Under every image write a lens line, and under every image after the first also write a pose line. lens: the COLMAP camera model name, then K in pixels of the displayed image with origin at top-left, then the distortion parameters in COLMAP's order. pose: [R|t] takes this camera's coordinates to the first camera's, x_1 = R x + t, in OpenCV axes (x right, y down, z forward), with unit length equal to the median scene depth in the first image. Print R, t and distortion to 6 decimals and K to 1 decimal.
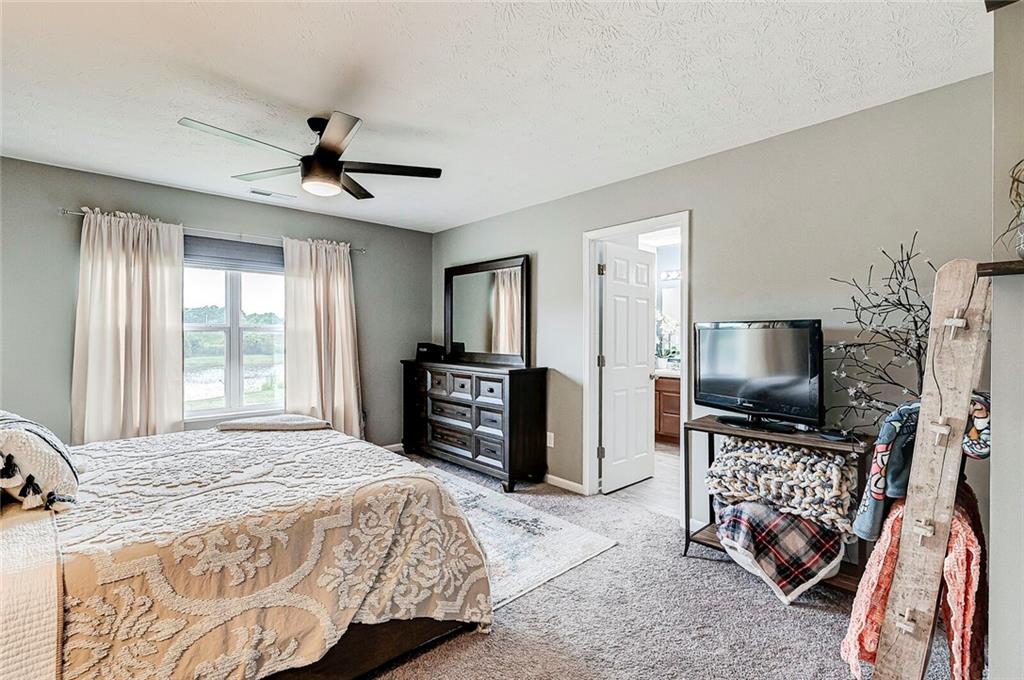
lens RADIAL K [[465.5, 0, 512.0], [0, 465.5, 340.0], [0, 0, 1]] dist [-0.000623, -0.000160]
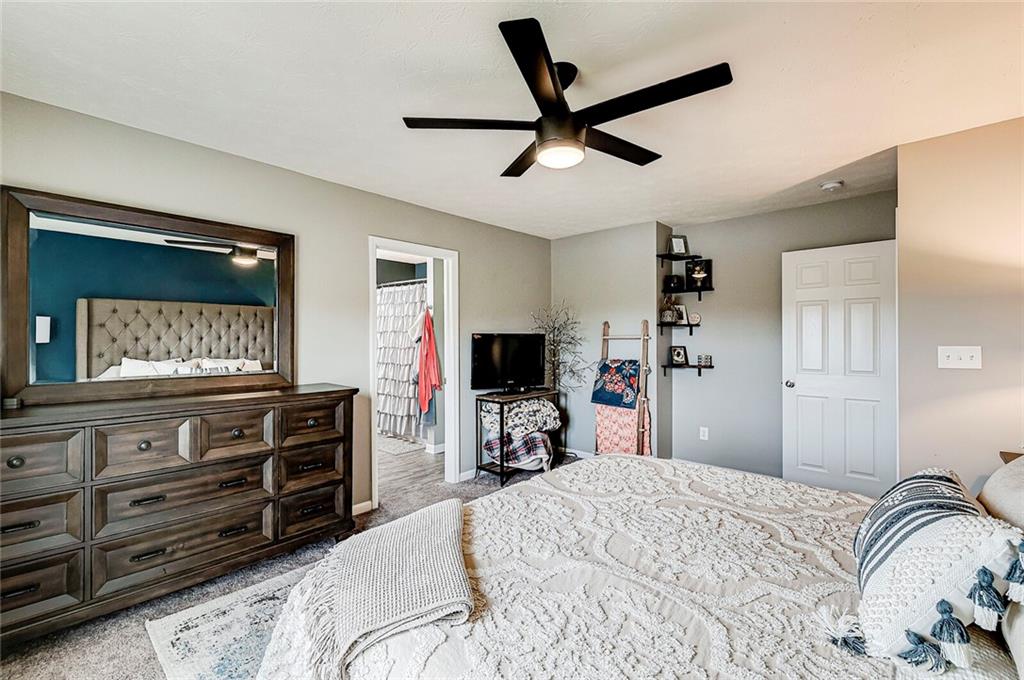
lens RADIAL K [[448.5, 0, 513.3], [0, 448.5, 334.9], [0, 0, 1]] dist [-0.000552, -0.000304]
pose [[-0.093676, 0.001048, 0.995602, -0.888277], [0.013182, 0.999913, 0.000188, -0.026164], [-0.995515, 0.013142, -0.093682, 0.891933]]
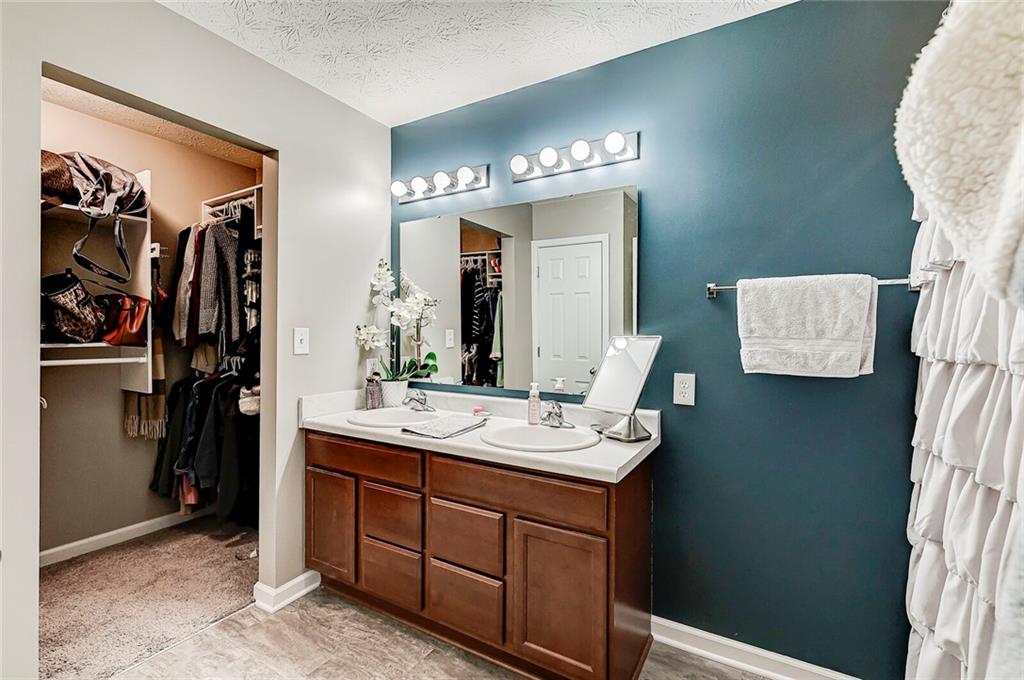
lens RADIAL K [[443.1, 0, 514.9], [0, 443.1, 337.8], [0, 0, 1]] dist [-0.001202, -0.000360]
pose [[0.955335, 0.001268, 0.295523, 0.549988], [0.000549, 0.999981, -0.006066, 0.003020], [-0.295525, 0.005957, 0.955316, 1.033311]]
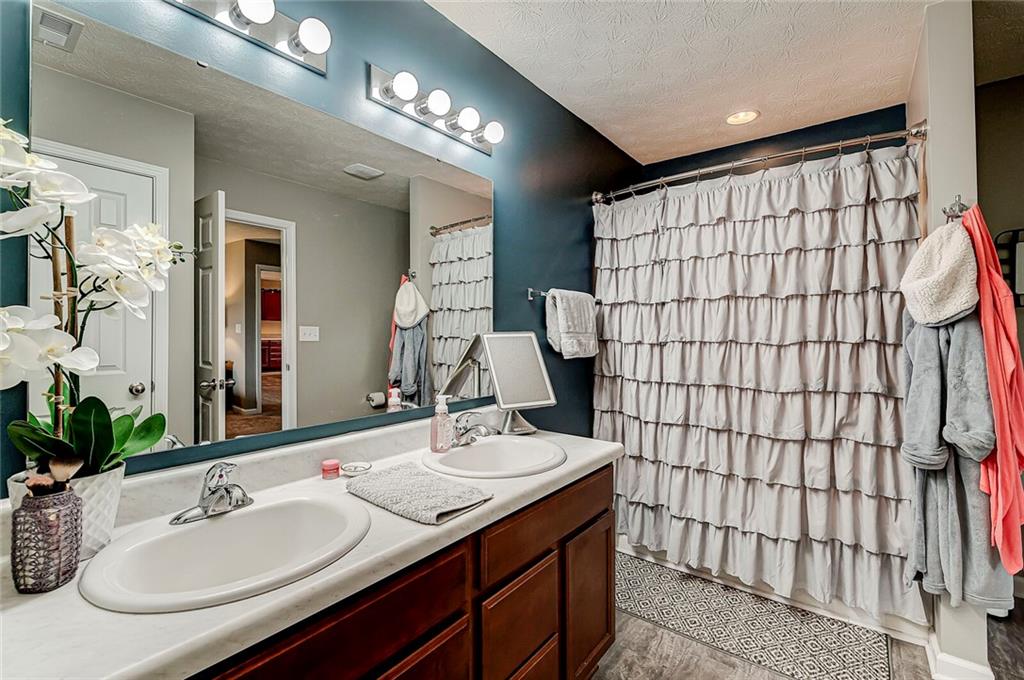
lens RADIAL K [[448.5, 0, 513.3], [0, 448.5, 334.9], [0, 0, 1]] dist [-0.000552, -0.000304]
pose [[-0.172155, -0.003226, 0.985065, 0.303327], [0.005464, 0.999976, 0.004230, 0.000255], [-0.985055, 0.006110, -0.172134, 1.591099]]
